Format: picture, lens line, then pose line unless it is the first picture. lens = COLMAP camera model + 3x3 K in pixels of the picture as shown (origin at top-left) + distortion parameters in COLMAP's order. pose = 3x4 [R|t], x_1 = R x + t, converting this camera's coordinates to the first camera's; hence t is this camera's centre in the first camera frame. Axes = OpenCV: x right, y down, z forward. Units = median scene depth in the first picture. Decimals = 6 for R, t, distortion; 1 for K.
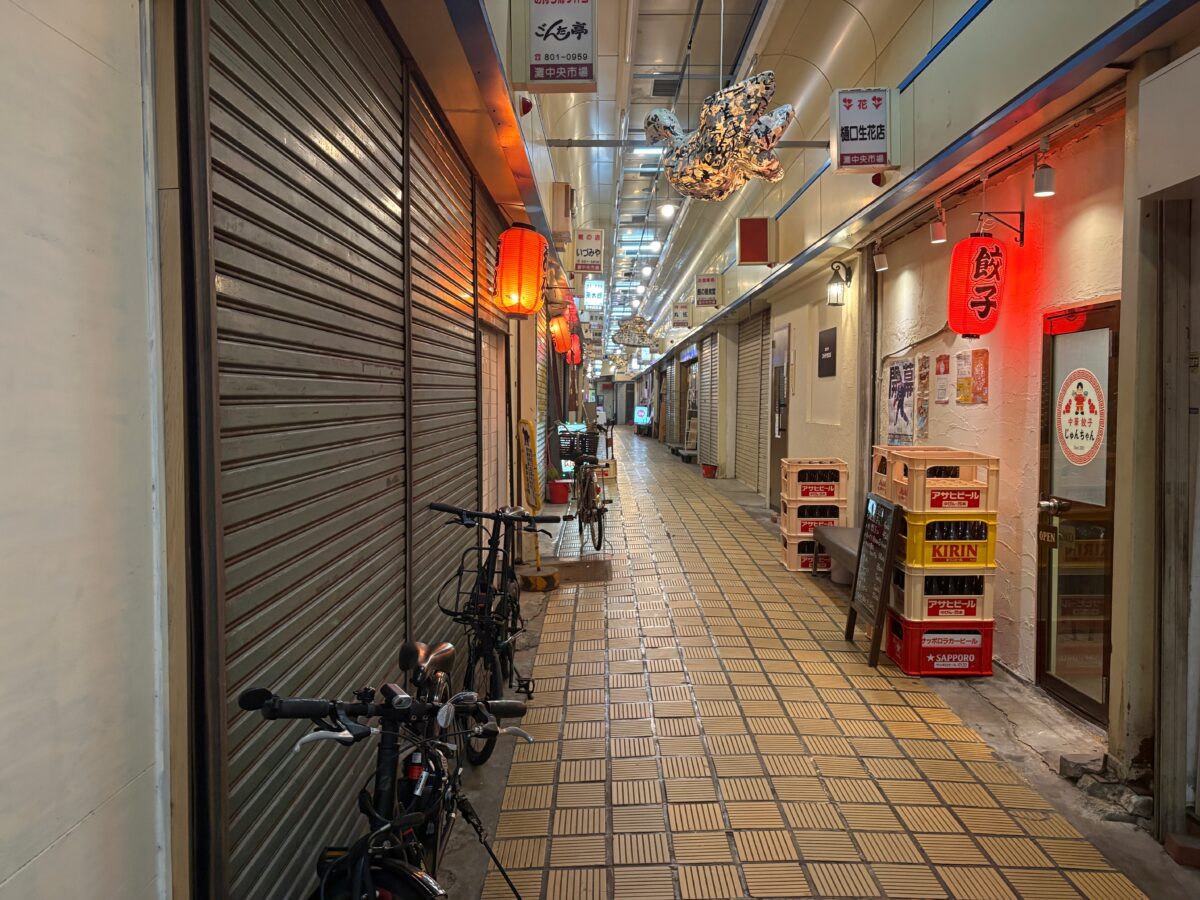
lens RADIAL K [[912.4, 0, 596.8], [0, 912.4, 458.4], [0, 0, 1]] dist [0.048511, -0.055595]
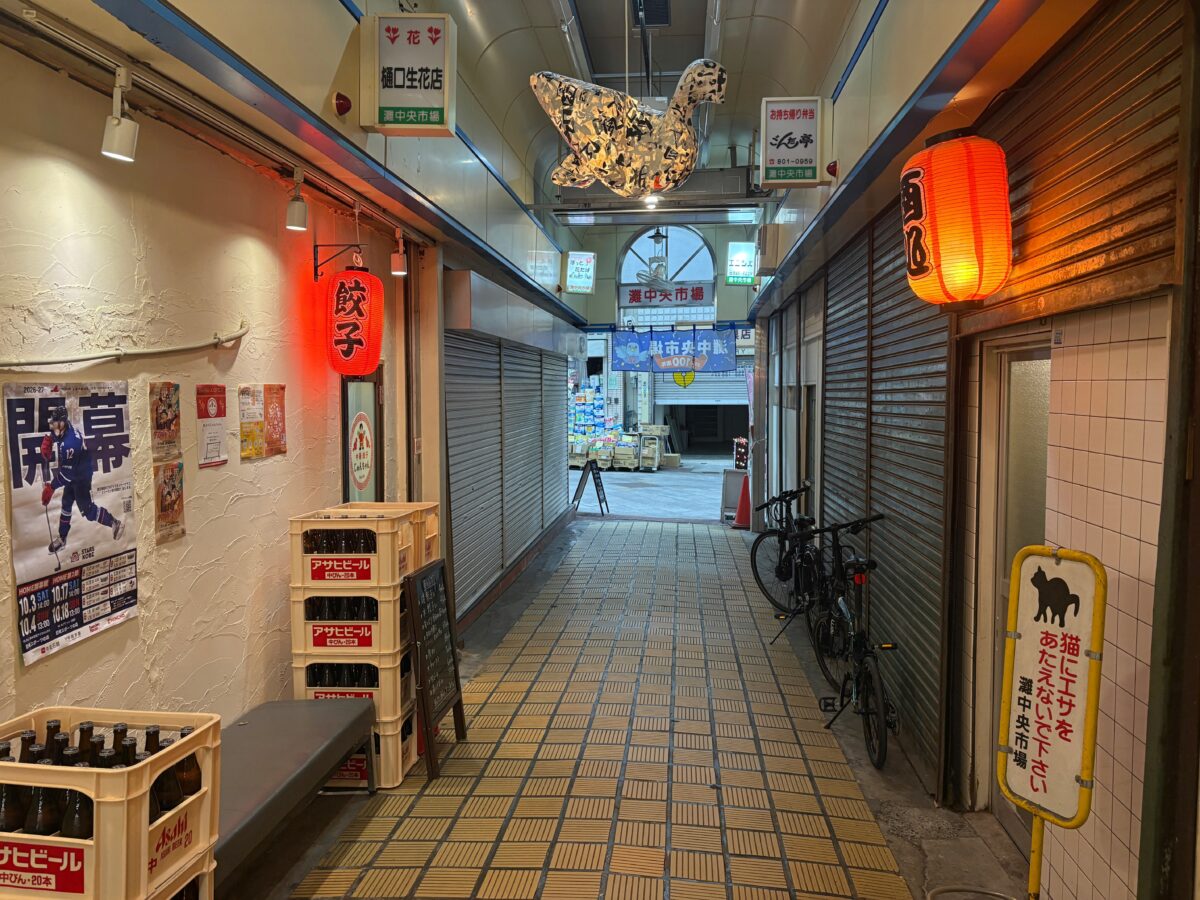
lens RADIAL K [[917.6, 0, 600.0], [0, 917.6, 450.0], [0, 0, 1]] dist [-0.000375, -0.204352]
pose [[-0.996619, 0.003059, 0.082106, 0.093219], [0.013623, 0.991627, 0.128416, -0.173117], [-0.081026, 0.129100, -0.988316, 1.893493]]
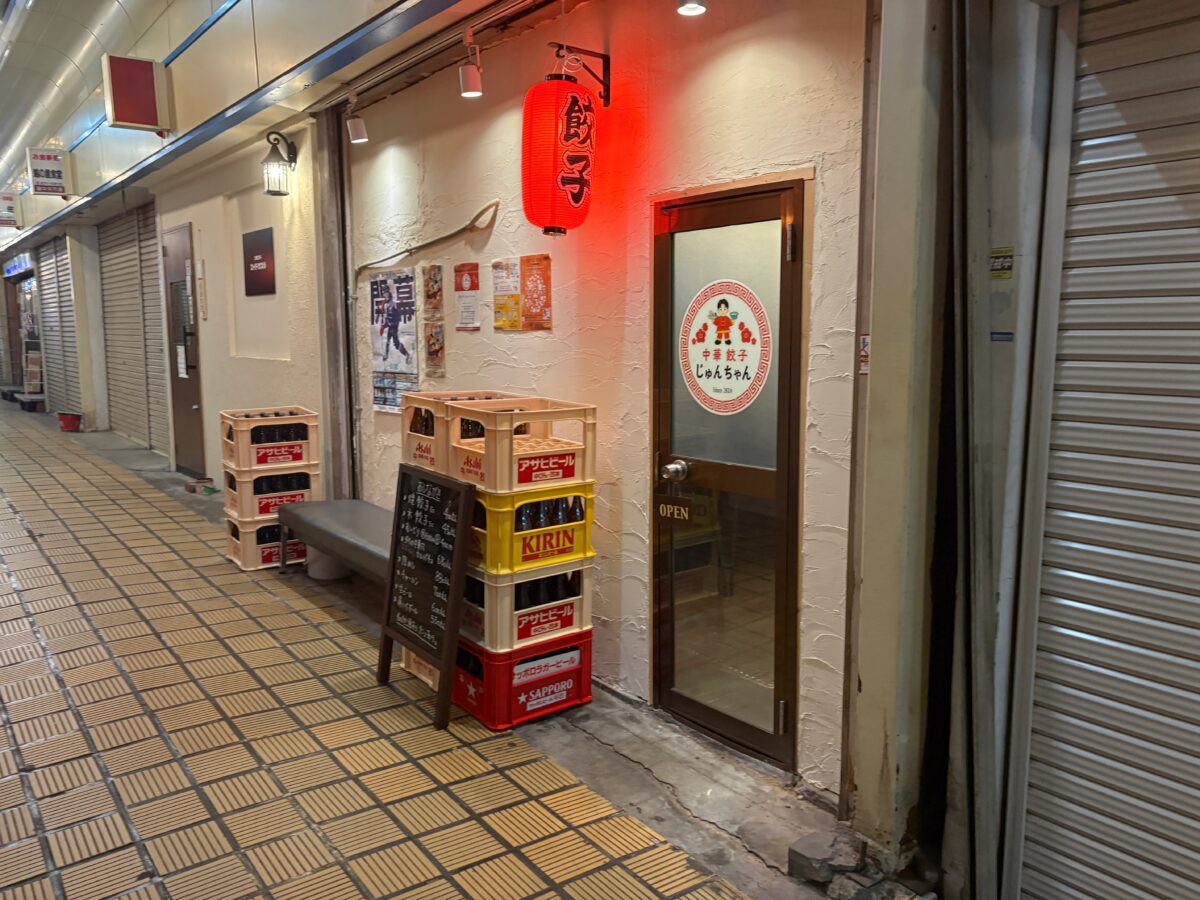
lens RADIAL K [[912.4, 0, 596.8], [0, 912.4, 458.4], [0, 0, 1]] dist [0.048511, -0.055595]
pose [[0.788055, -0.081132, 0.610235, 0.000271], [0.035769, 0.995637, 0.086180, -0.020620], [-0.614565, -0.046087, 0.787519, 0.426261]]
